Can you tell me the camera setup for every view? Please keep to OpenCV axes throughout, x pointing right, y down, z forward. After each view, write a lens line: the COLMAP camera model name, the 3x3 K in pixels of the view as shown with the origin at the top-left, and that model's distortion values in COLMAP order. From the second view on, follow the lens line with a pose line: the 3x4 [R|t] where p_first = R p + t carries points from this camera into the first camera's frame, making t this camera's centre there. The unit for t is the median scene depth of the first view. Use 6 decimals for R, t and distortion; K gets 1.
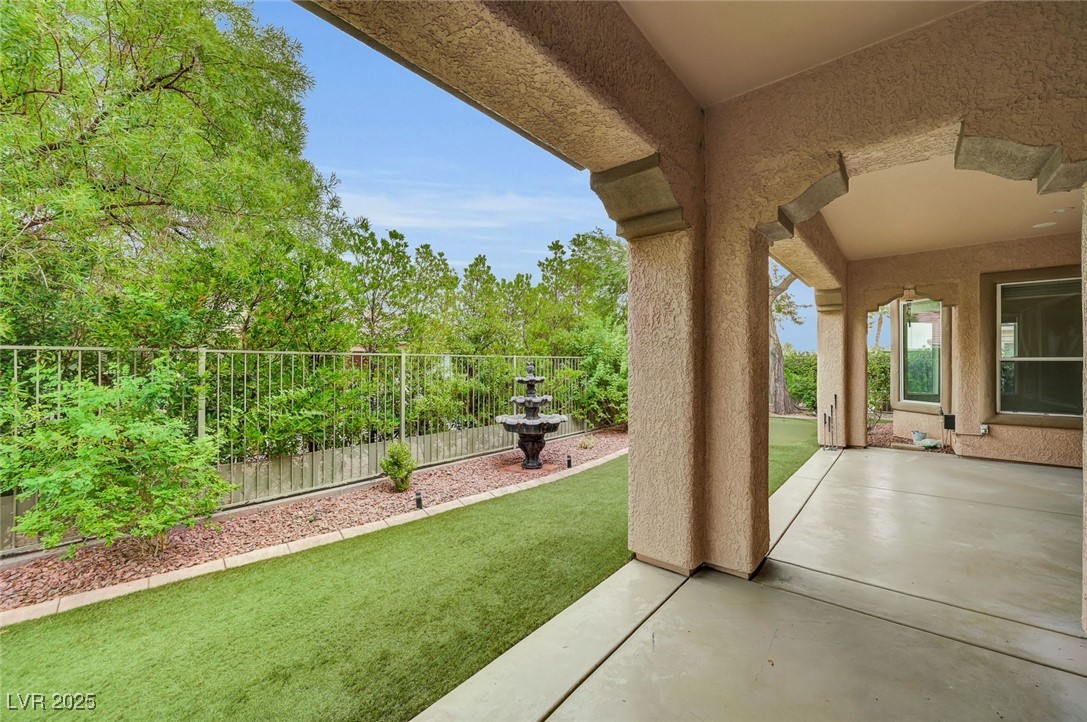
lens RADIAL K [[430.9, 0, 544.8], [0, 430.9, 362.1], [0, 0, 1]] dist [-0.000908, -0.000067]
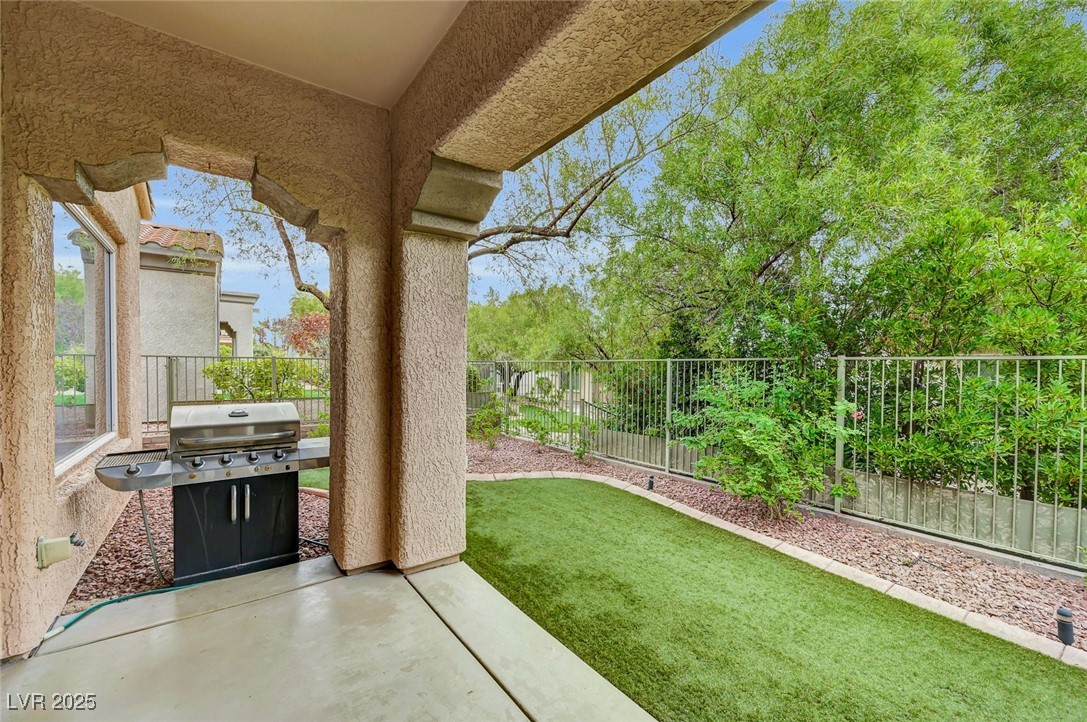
lens RADIAL K [[430.9, 0, 541.1], [0, 430.9, 363.7], [0, 0, 1]] dist [-0.000908, -0.000067]
pose [[-0.215949, -0.004570, -0.976394, 0.514430], [-0.005907, 0.999977, -0.003374, -0.008116], [0.976387, 0.005039, -0.215971, 0.626199]]
